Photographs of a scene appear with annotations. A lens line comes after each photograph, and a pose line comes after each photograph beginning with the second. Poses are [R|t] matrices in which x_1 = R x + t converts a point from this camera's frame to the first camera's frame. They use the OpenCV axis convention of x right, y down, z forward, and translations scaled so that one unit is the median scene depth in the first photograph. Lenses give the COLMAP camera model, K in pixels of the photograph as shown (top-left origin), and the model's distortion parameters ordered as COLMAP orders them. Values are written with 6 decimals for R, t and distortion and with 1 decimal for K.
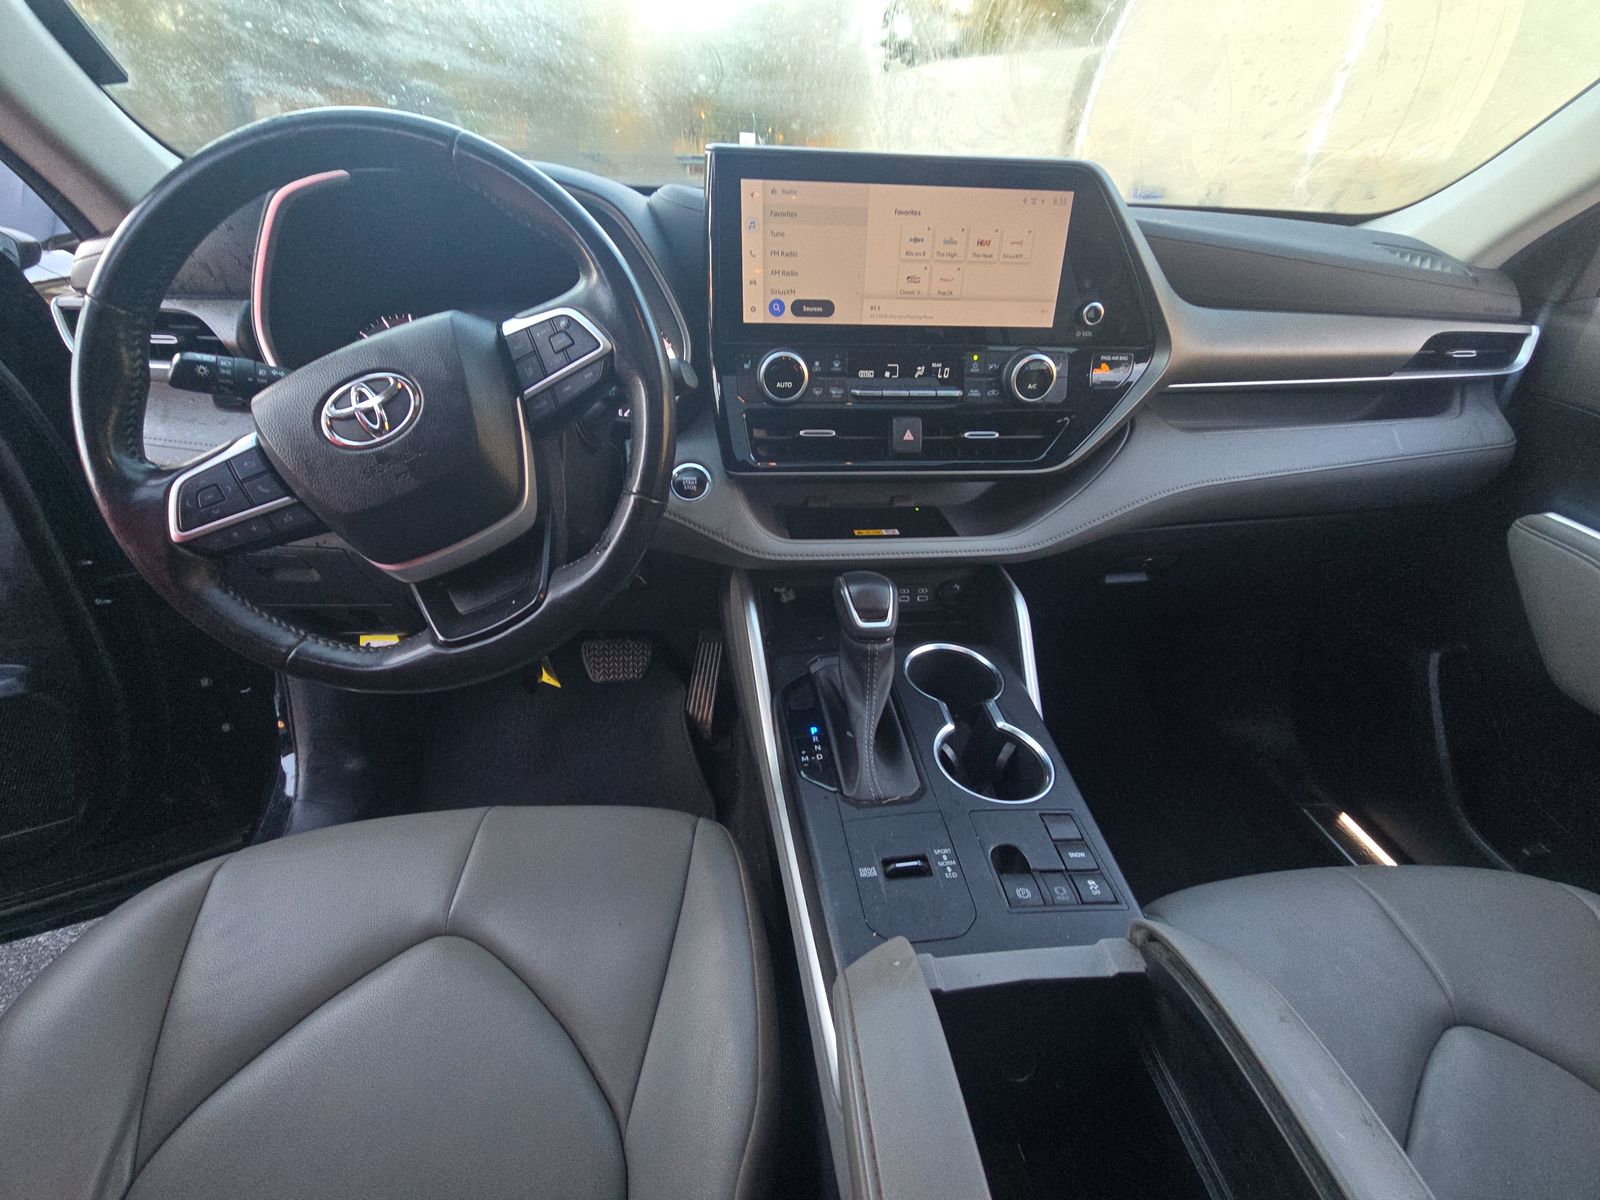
lens RADIAL K [[624.7, 0, 804.0], [0, 624.7, 593.0], [0, 0, 1]] dist [0.002423, -0.000066]
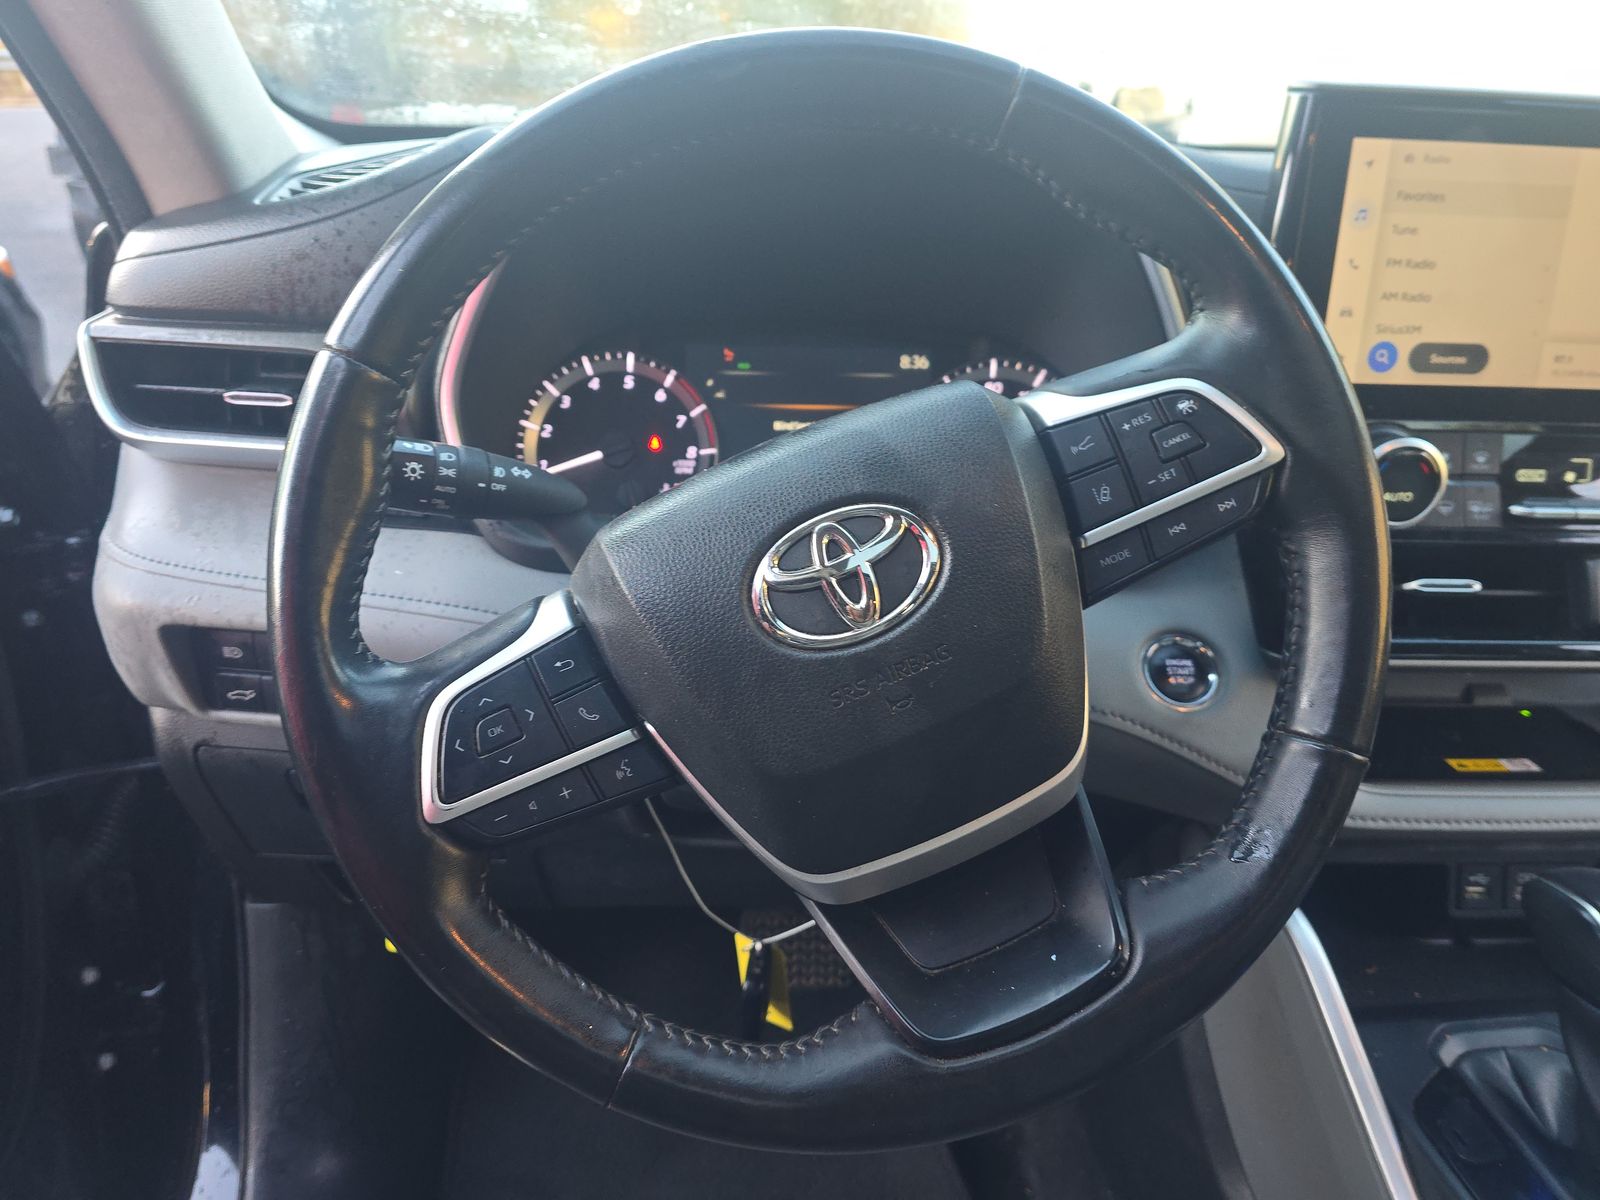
lens RADIAL K [[1059.3, 0, 795.9], [0, 1059.3, 595.3], [0, 0, 1]] dist [0.012544, -0.009949]
pose [[0.998454, 0.023158, -0.050522, -0.578723], [-0.030499, 0.988253, -0.149753, -0.121420], [0.046461, 0.151063, 0.987432, 0.128680]]
